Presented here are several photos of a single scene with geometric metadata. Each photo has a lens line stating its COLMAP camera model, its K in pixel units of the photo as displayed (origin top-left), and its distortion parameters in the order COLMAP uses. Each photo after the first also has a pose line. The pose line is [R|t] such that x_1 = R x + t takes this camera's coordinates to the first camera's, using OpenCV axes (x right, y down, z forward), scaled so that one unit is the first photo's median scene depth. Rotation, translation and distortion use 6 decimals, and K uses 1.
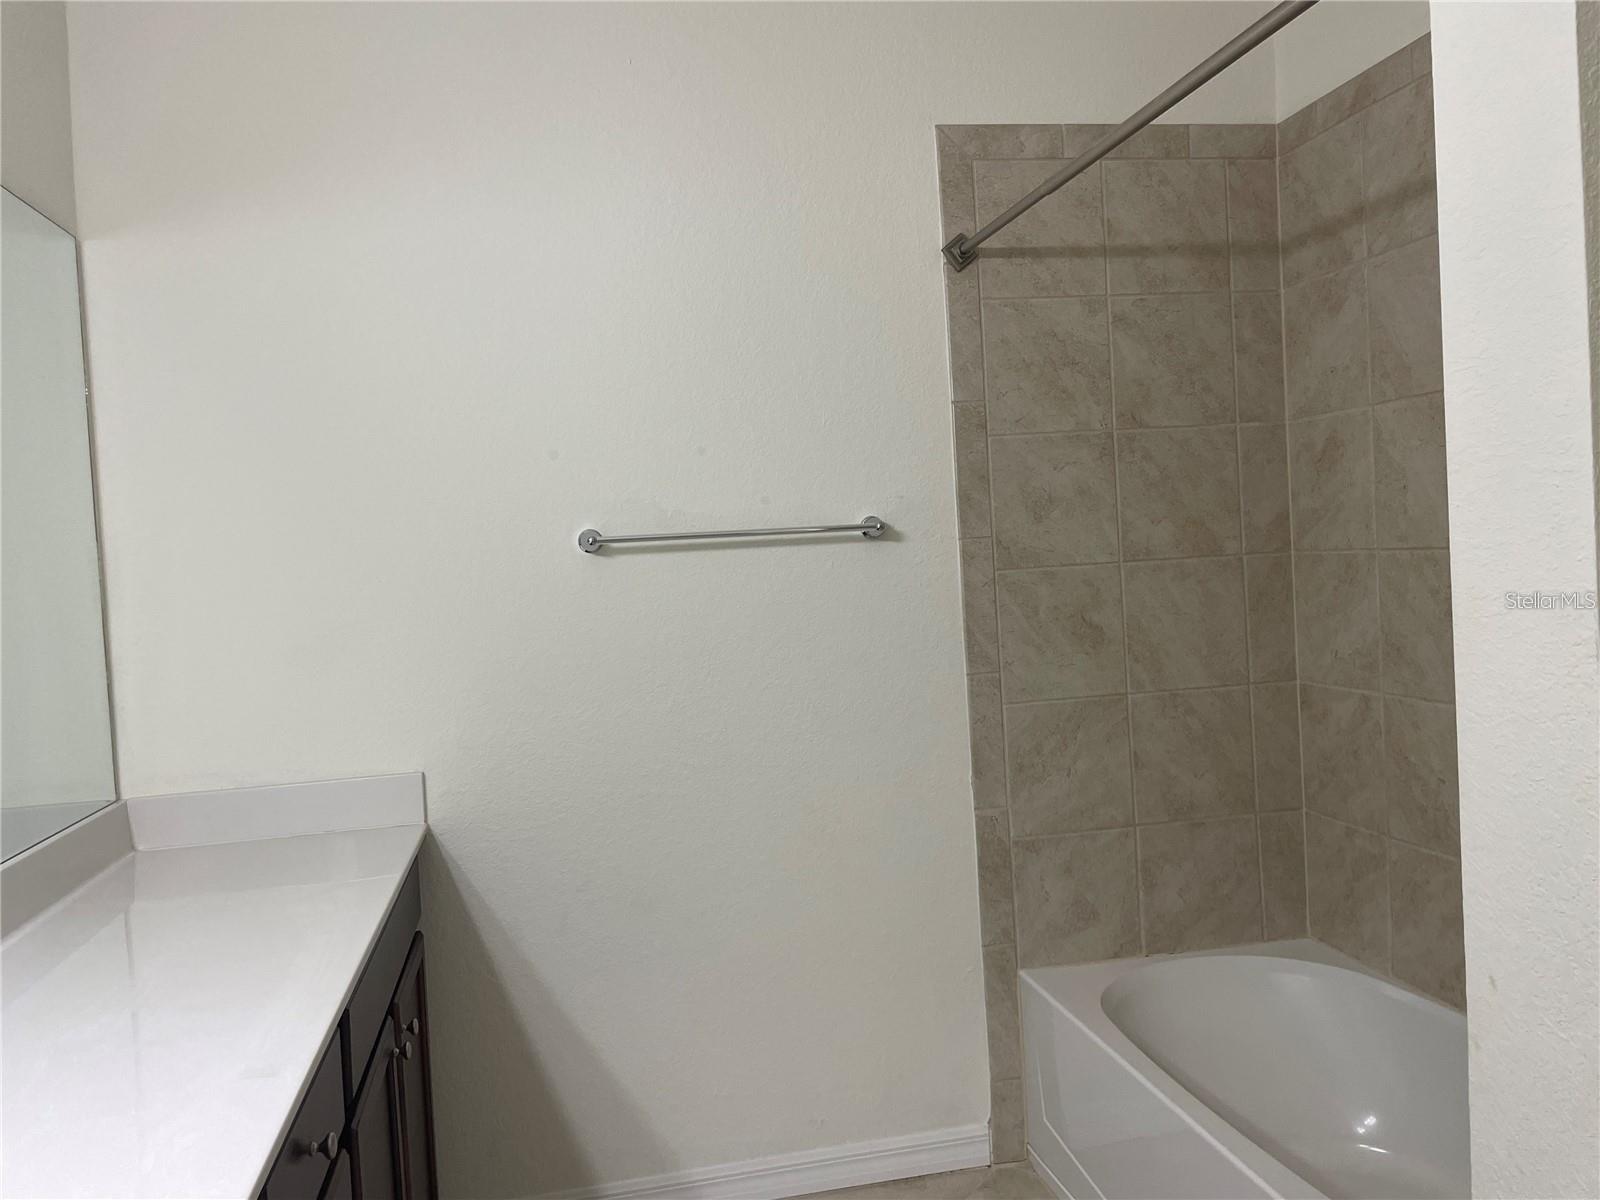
lens RADIAL K [[1288.0, 0, 802.1], [0, 1288.0, 584.8], [0, 0, 1]] dist [0.066848, -0.001872]
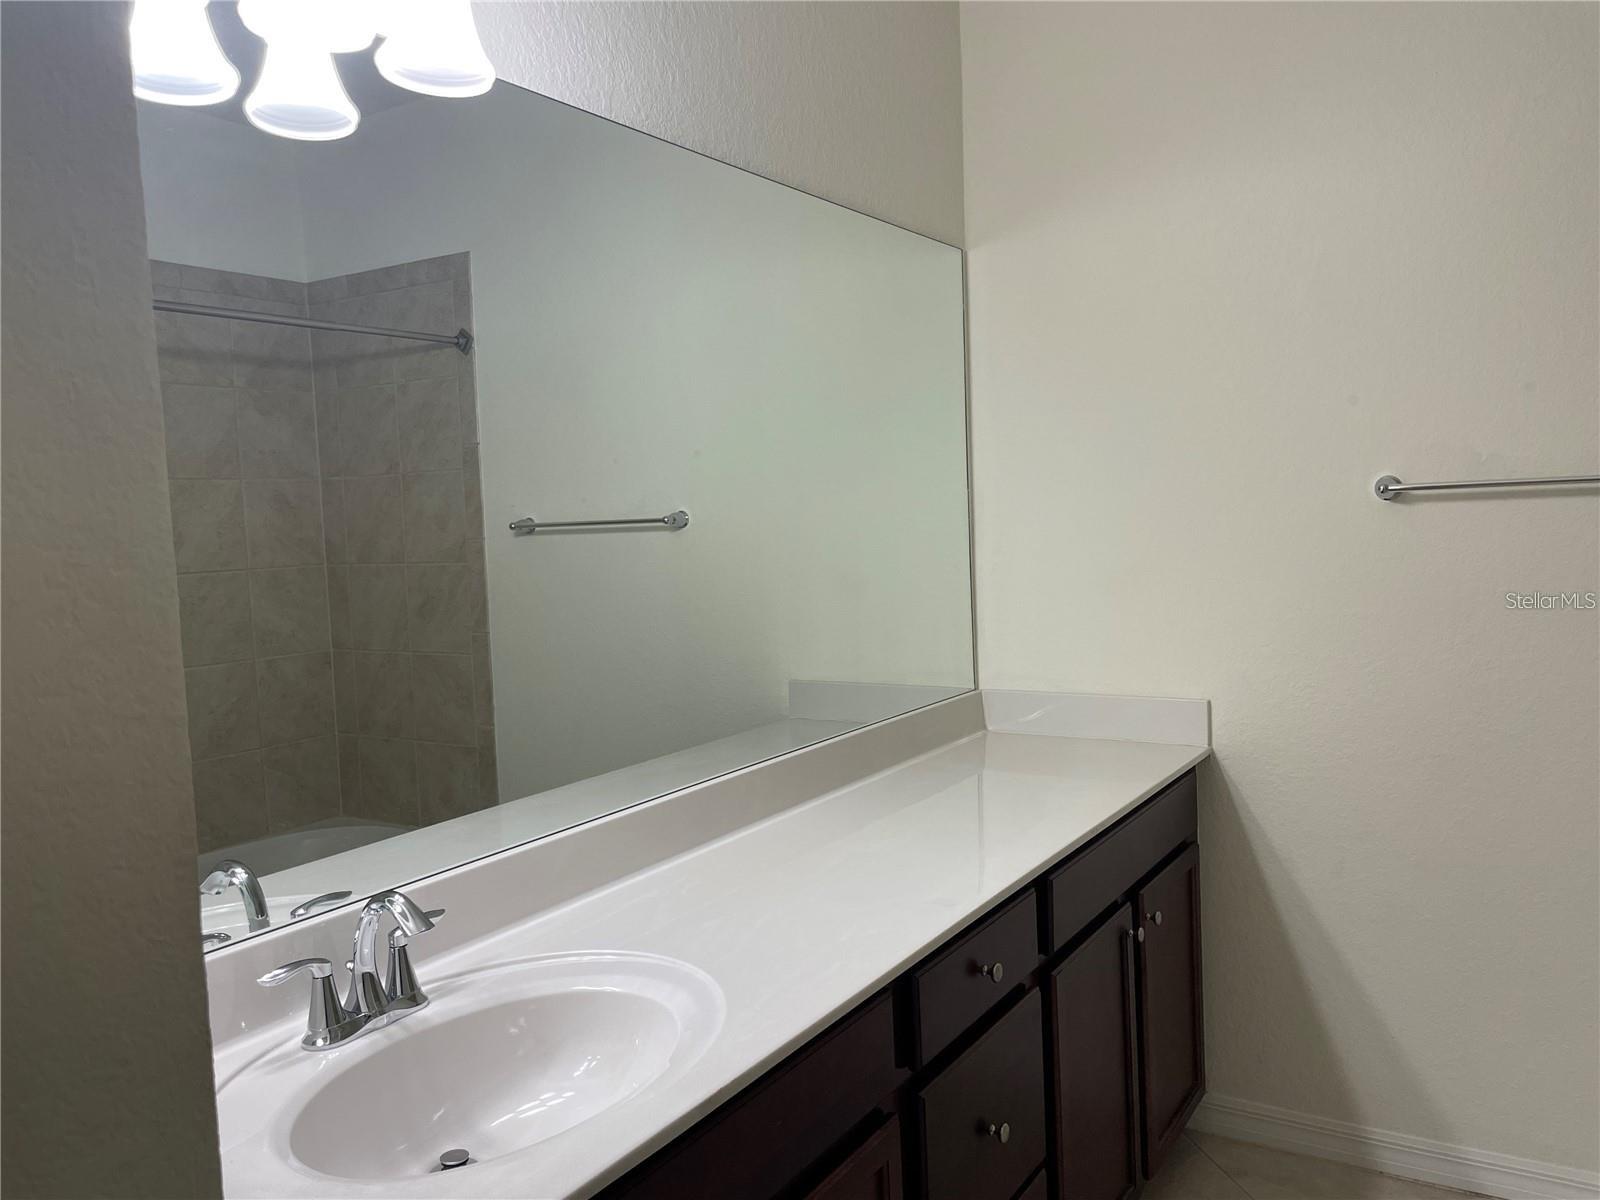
lens RADIAL K [[1219.5, 0, 800.9], [0, 1219.5, 606.2], [0, 0, 1]] dist [0.089603, -0.108264]
pose [[0.713325, 0.074082, -0.696907, 0.187683], [-0.024153, 0.996405, 0.081197, -0.010899], [0.700417, -0.041087, 0.712550, 0.025314]]
